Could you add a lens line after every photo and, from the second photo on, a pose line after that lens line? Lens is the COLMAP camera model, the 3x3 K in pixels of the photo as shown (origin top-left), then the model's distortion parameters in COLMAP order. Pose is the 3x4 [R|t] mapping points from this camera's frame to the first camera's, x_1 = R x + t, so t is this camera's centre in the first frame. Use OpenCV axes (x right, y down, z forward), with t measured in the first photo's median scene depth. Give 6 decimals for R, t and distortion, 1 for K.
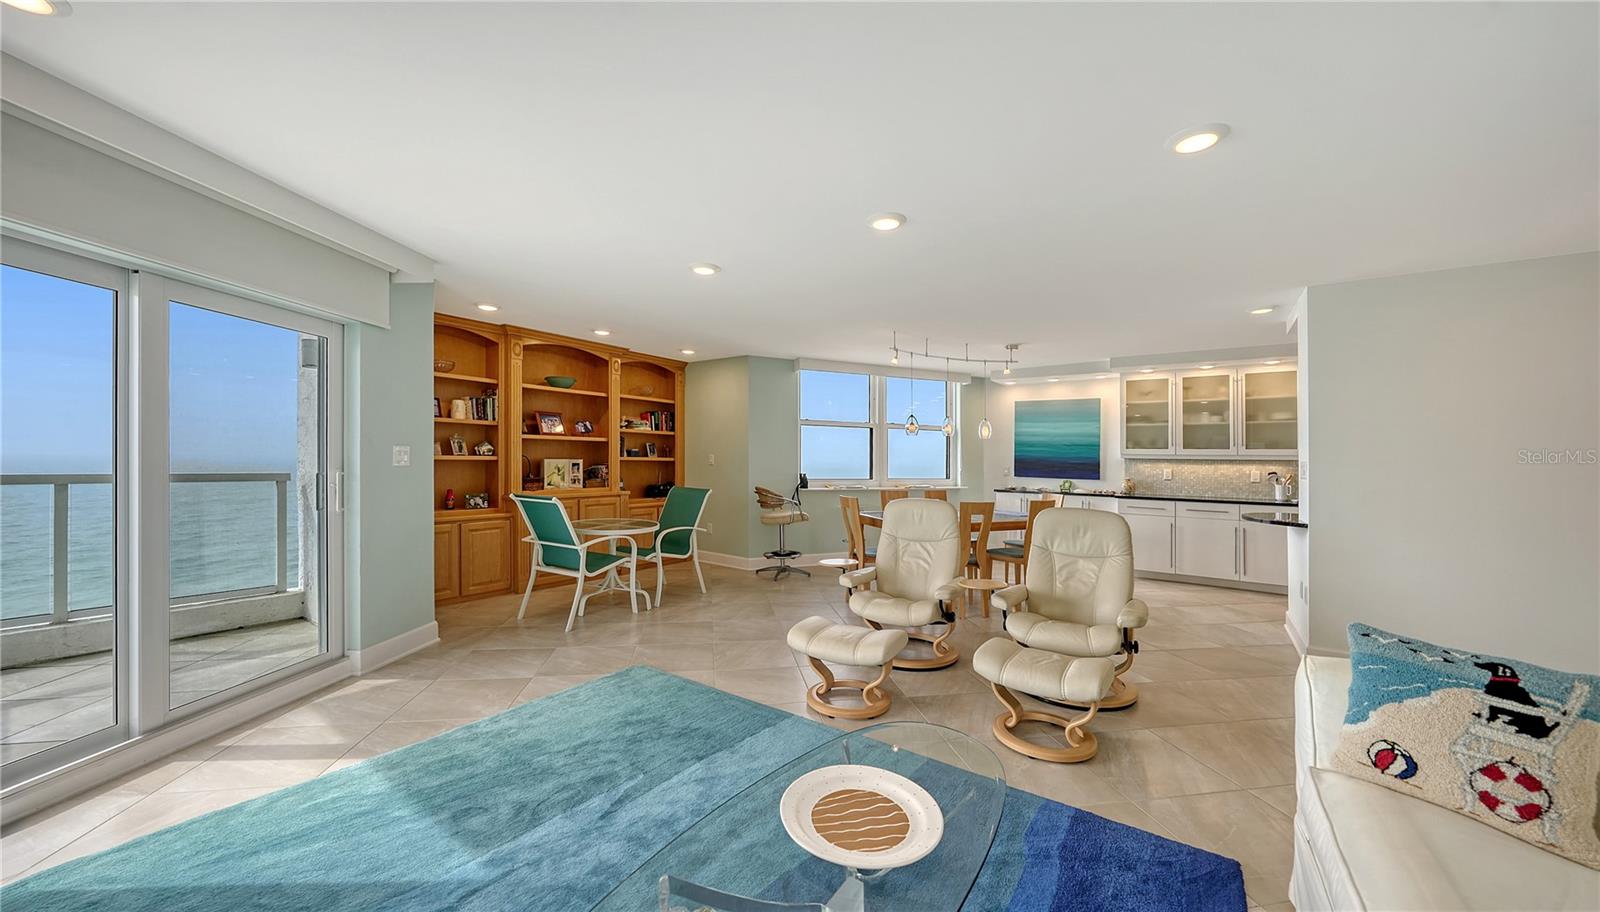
lens RADIAL K [[557.9, 0, 808.8], [0, 557.9, 461.0], [0, 0, 1]] dist [0.000068, -0.000040]
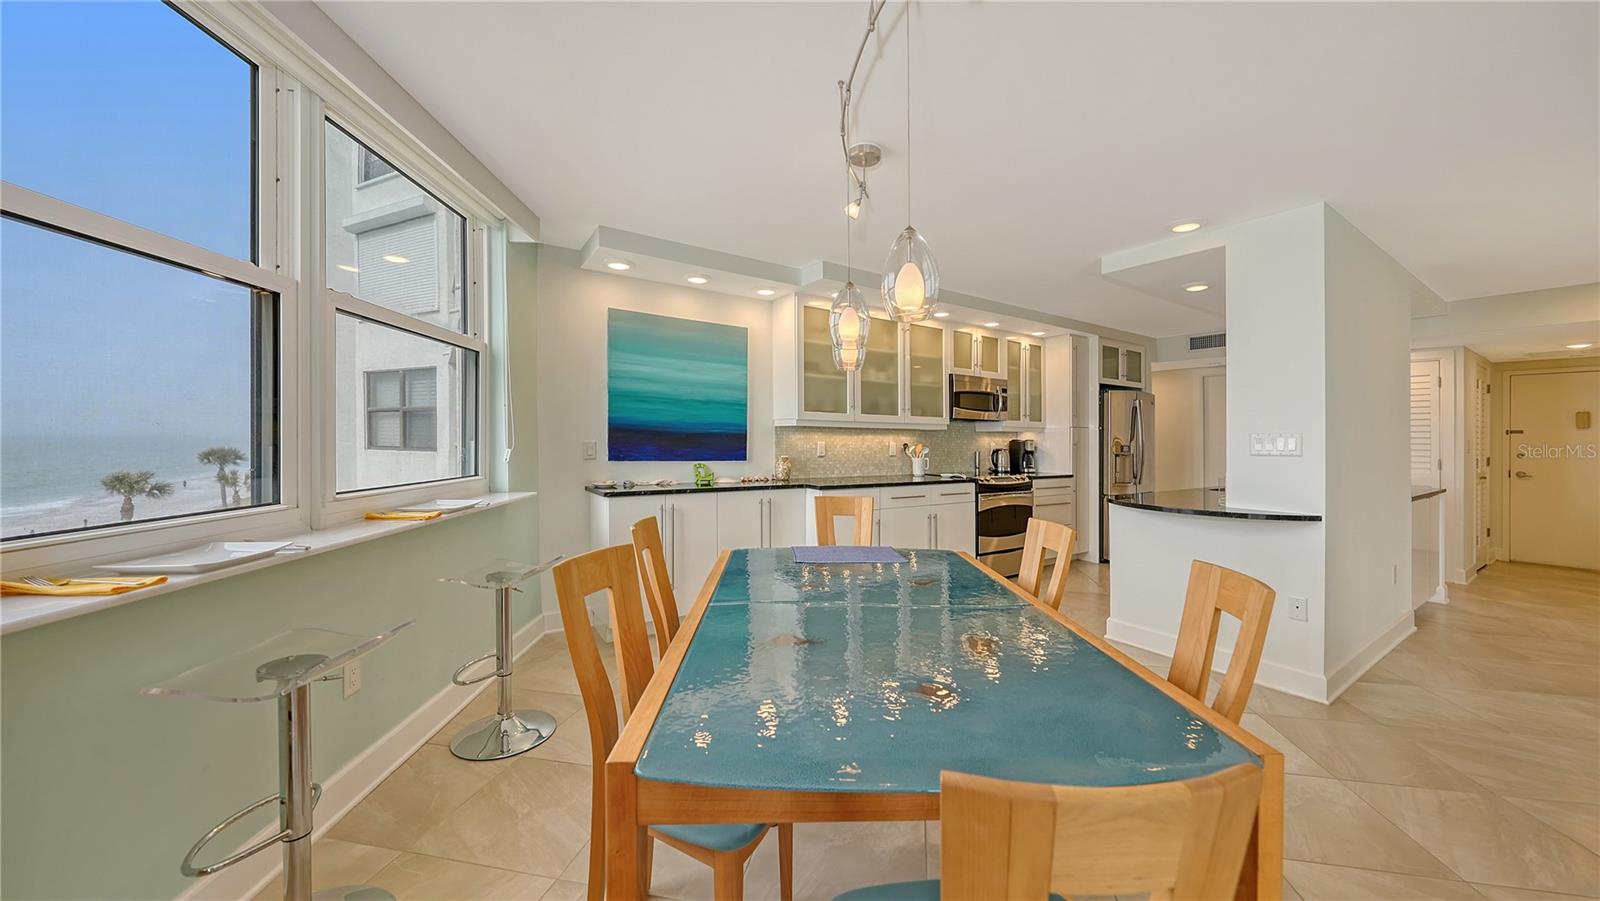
lens RADIAL K [[565.5, 0, 800.0], [0, 565.5, 450.5], [0, 0, 1]] dist [-0.002048, -0.000119]
pose [[0.351545, -0.033722, 0.935564, -0.045531], [-0.005226, 0.999265, 0.037982, -0.001551], [-0.936157, -0.018242, 0.351110, 0.817164]]
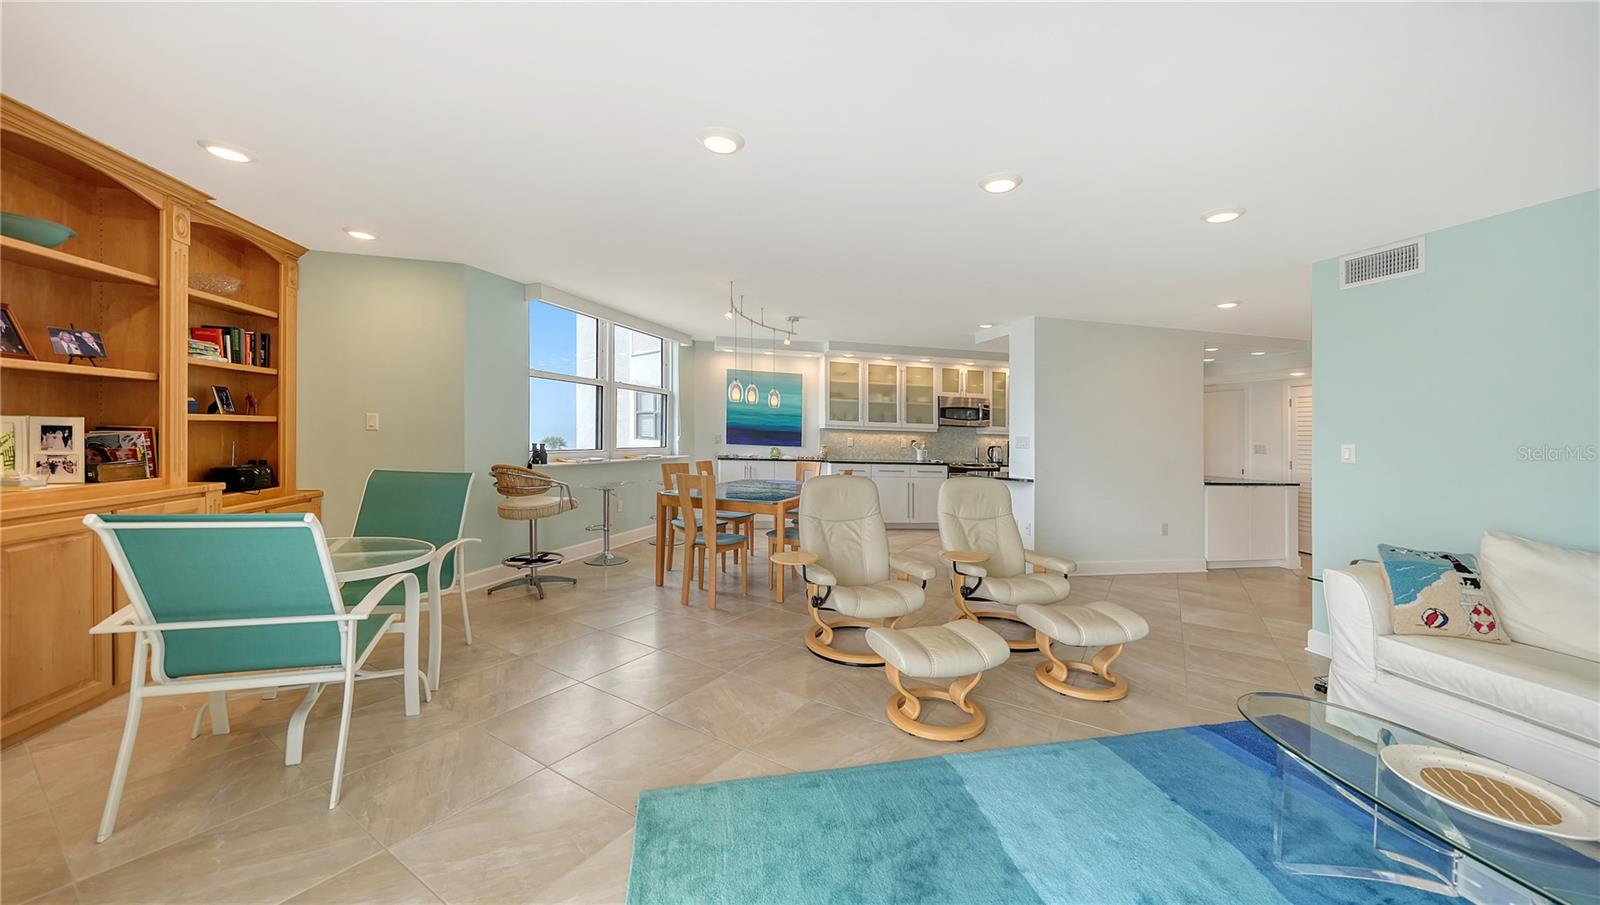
lens RADIAL K [[555.8, 0, 809.4], [0, 555.8, 429.8], [0, 0, 1]] dist [-0.000876, -0.000069]
pose [[0.669303, 0.009959, 0.742922, -0.334141], [-0.020433, 0.999779, 0.005006, -0.006754], [-0.742708, -0.018530, 0.669359, 0.272238]]
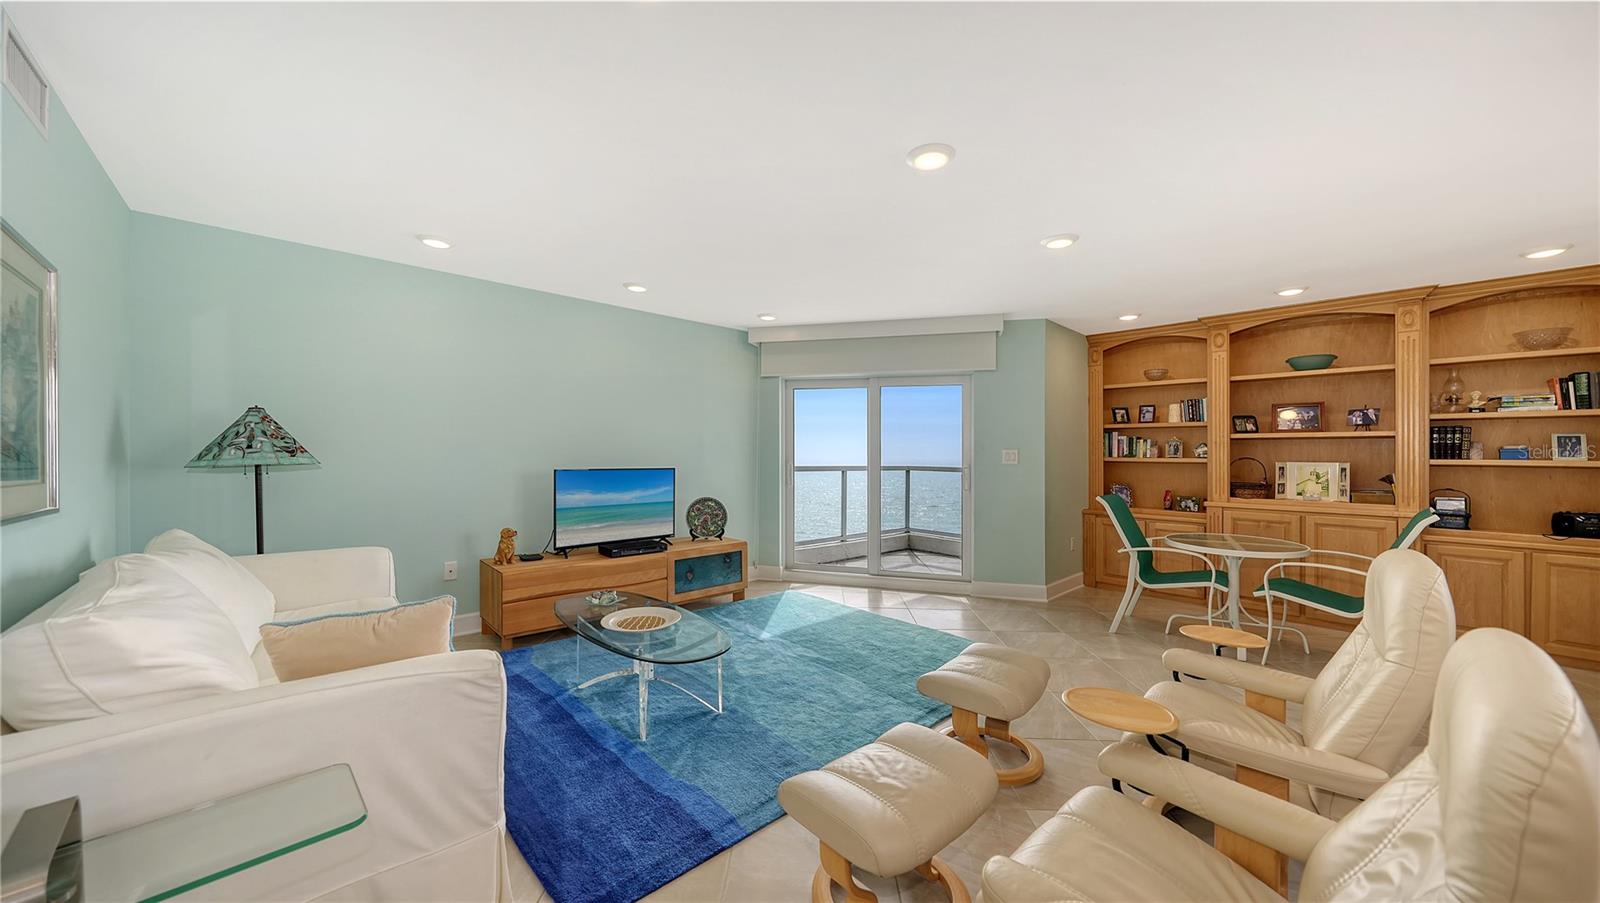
lens RADIAL K [[565.5, 0, 800.0], [0, 565.5, 451.5], [0, 0, 1]] dist [-0.002048, -0.000119]
pose [[-0.188634, -0.022571, -0.981788, 0.424658], [-0.014235, 0.999694, -0.020247, 0.007190], [0.981944, 0.010157, -0.188897, 0.425865]]
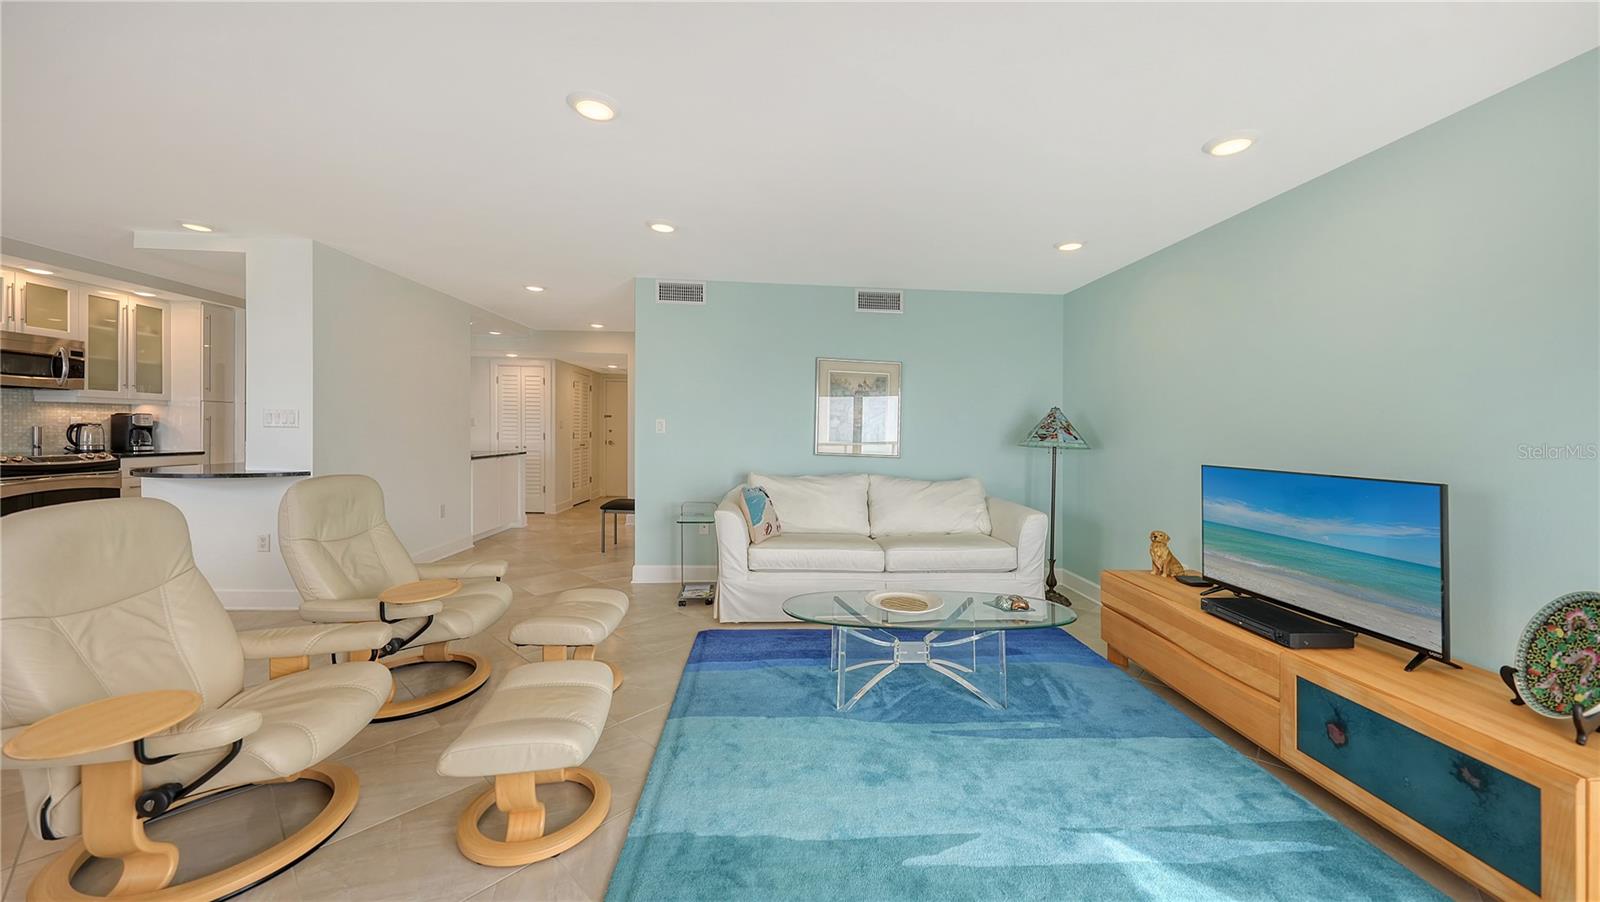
lens RADIAL K [[566.7, 0, 793.6], [0, 566.7, 421.3], [0, 0, 1]] dist [-0.001058, 0.002734]
pose [[-0.622679, -0.019217, 0.782242, -0.274719], [-0.032282, 0.999478, -0.001144, -0.003983], [-0.781811, -0.025965, -0.622974, 0.559256]]
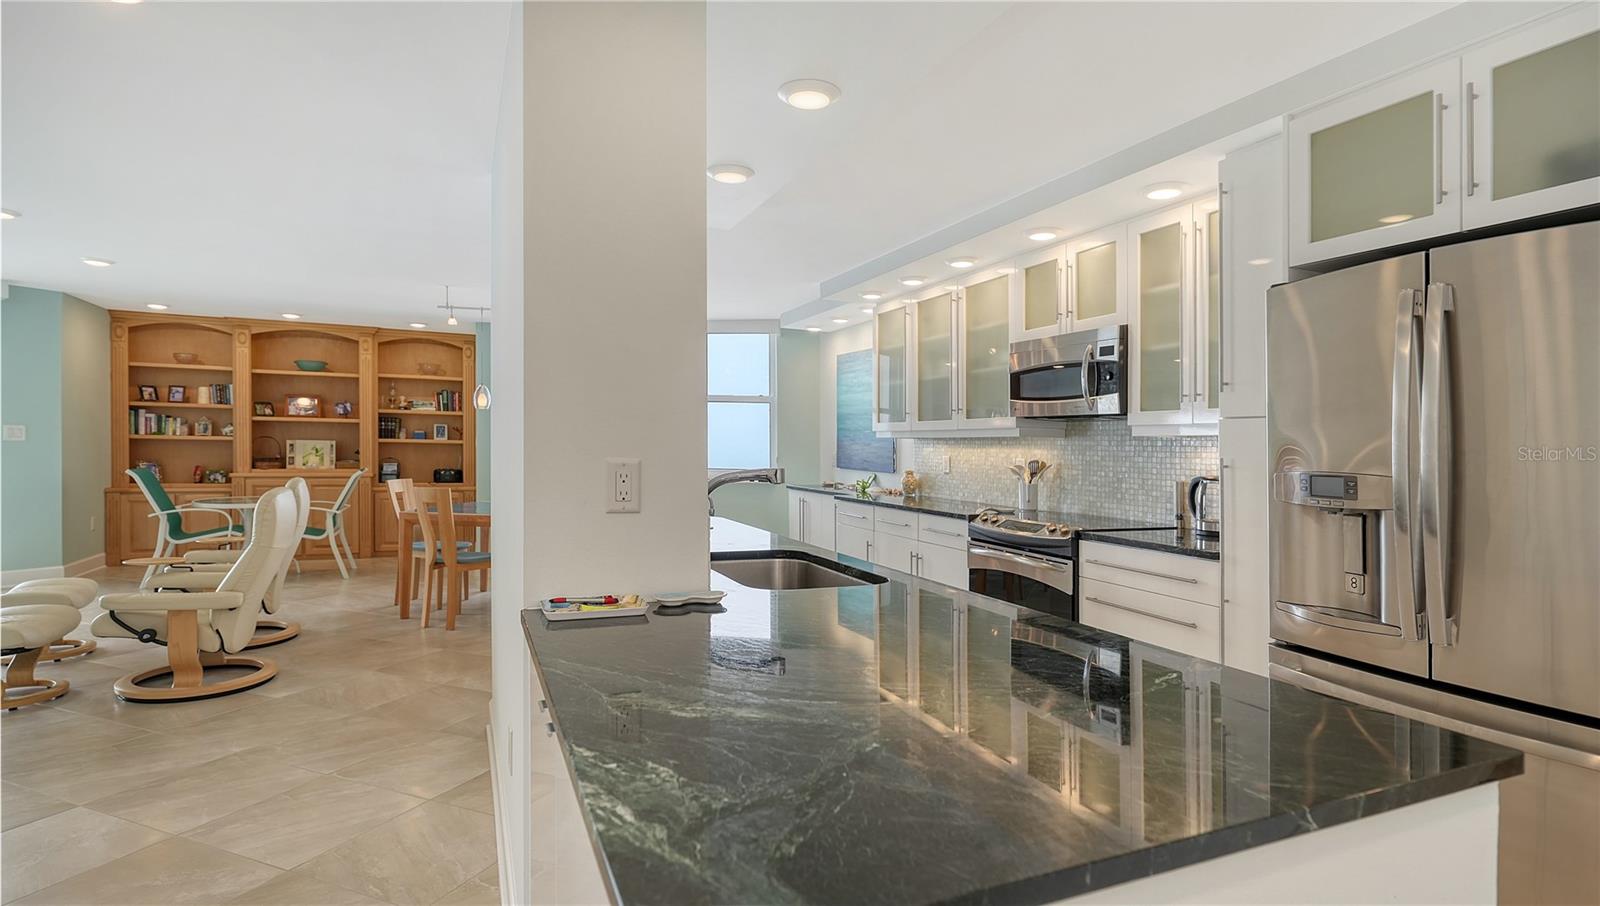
lens RADIAL K [[772.3, 0, 797.8], [0, 772.3, 462.1], [0, 0, 1]] dist [-0.000754, -0.000869]
pose [[0.858827, 0.010948, -0.512149, 0.983393], [-0.007159, 0.999930, 0.009372, 0.015983], [0.512216, -0.004382, 0.858845, 0.224363]]
